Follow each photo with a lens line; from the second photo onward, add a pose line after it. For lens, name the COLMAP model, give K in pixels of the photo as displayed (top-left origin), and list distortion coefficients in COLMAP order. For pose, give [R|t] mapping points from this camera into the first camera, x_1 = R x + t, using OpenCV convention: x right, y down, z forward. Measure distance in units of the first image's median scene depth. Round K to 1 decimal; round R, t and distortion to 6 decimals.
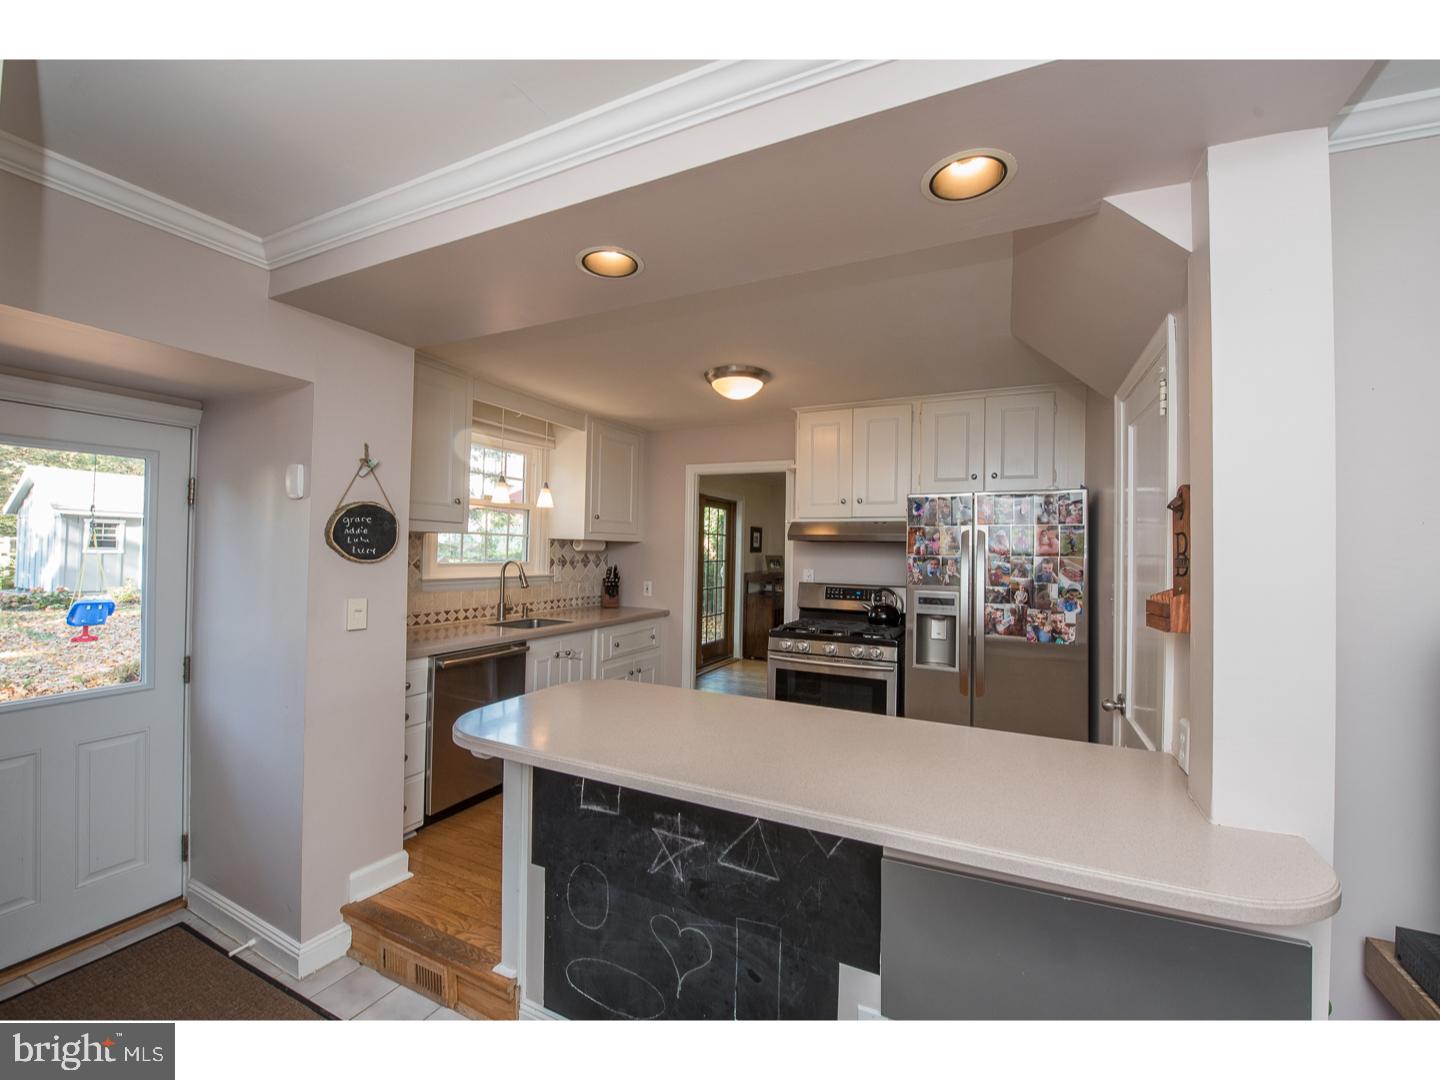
lens RADIAL K [[572.8, 0, 724.8], [0, 572.8, 542.4], [0, 0, 1]] dist [-0.014876, -0.001672]
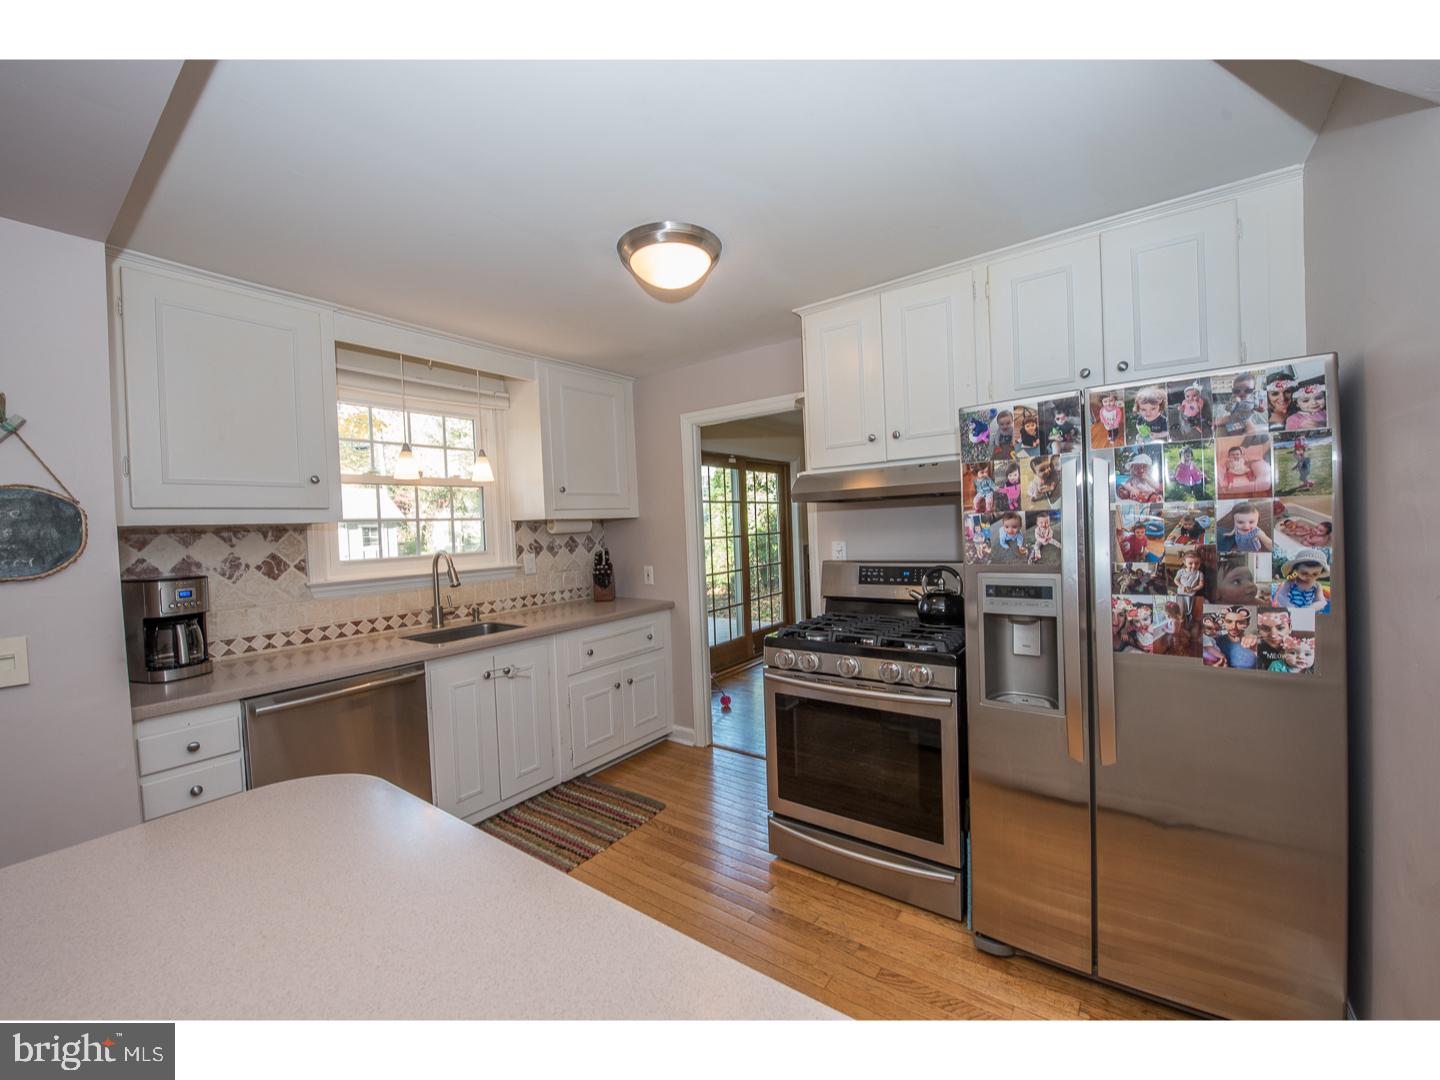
lens RADIAL K [[572.8, 0, 719.9], [0, 572.8, 539.6], [0, 0, 1]] dist [-0.014876, -0.001672]
pose [[0.983245, -0.055102, -0.173761, 0.169252], [0.062631, 0.997308, 0.038146, 0.010911], [0.171191, -0.048389, 0.984049, 0.371501]]
